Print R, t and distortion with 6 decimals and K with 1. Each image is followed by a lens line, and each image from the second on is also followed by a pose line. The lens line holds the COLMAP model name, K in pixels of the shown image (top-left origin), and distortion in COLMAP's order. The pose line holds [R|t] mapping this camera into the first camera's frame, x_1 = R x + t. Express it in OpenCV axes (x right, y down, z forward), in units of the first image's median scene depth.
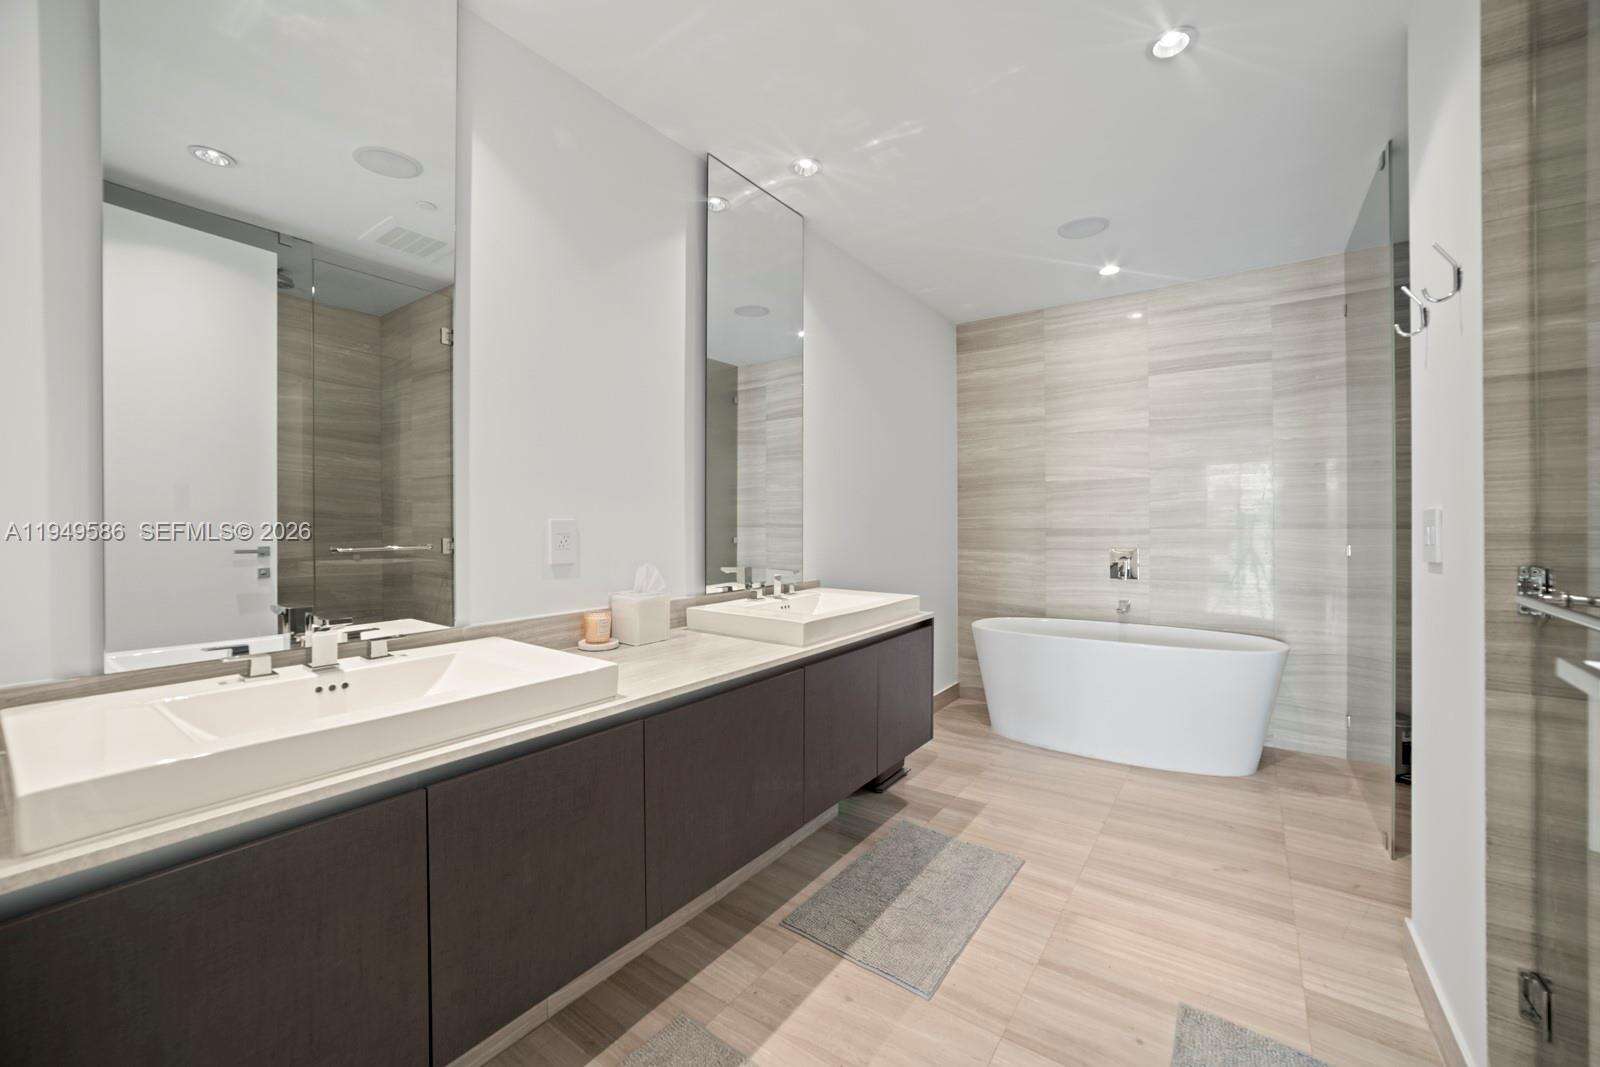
lens RADIAL K [[628.3, 0, 800.6], [0, 628.3, 523.0], [0, 0, 1]] dist [-0.042367, 0.016553]
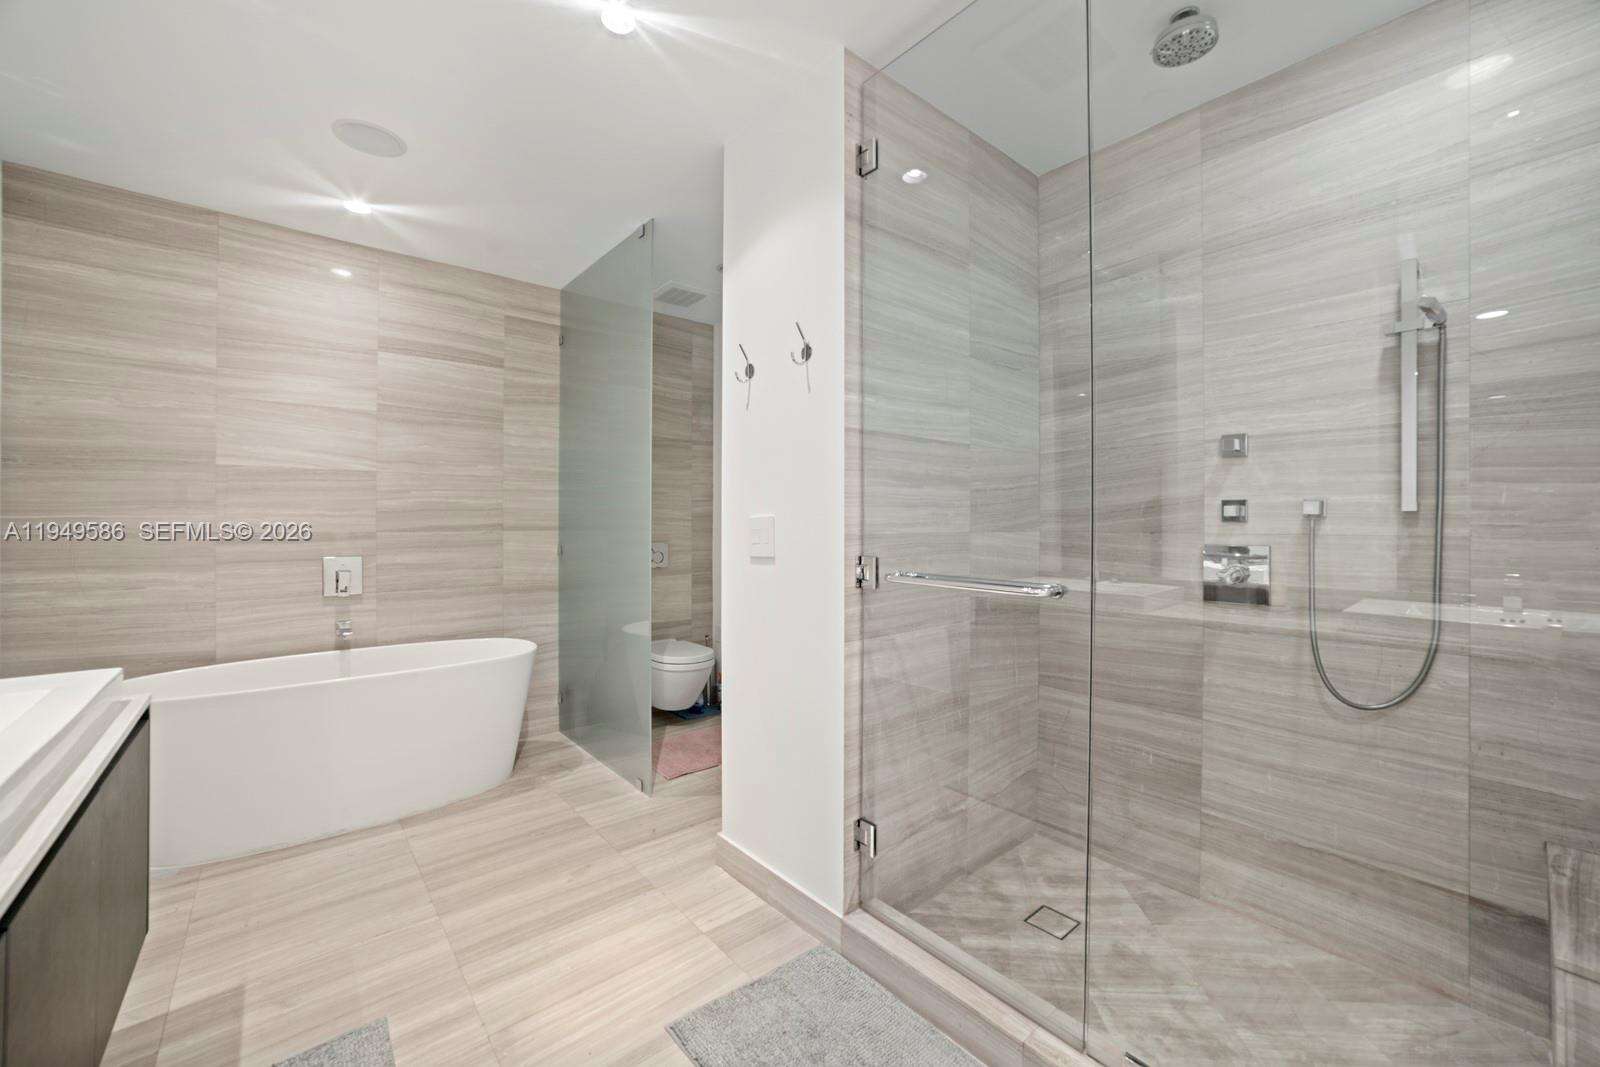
lens RADIAL K [[634.4, 0, 797.3], [0, 634.4, 521.2], [0, 0, 1]] dist [-0.042020, 0.015881]
pose [[0.248136, 0.005534, 0.968709, -0.146539], [-0.001518, 0.999985, -0.005324, -0.002440], [-0.968724, -0.000149, 0.248140, 0.295373]]
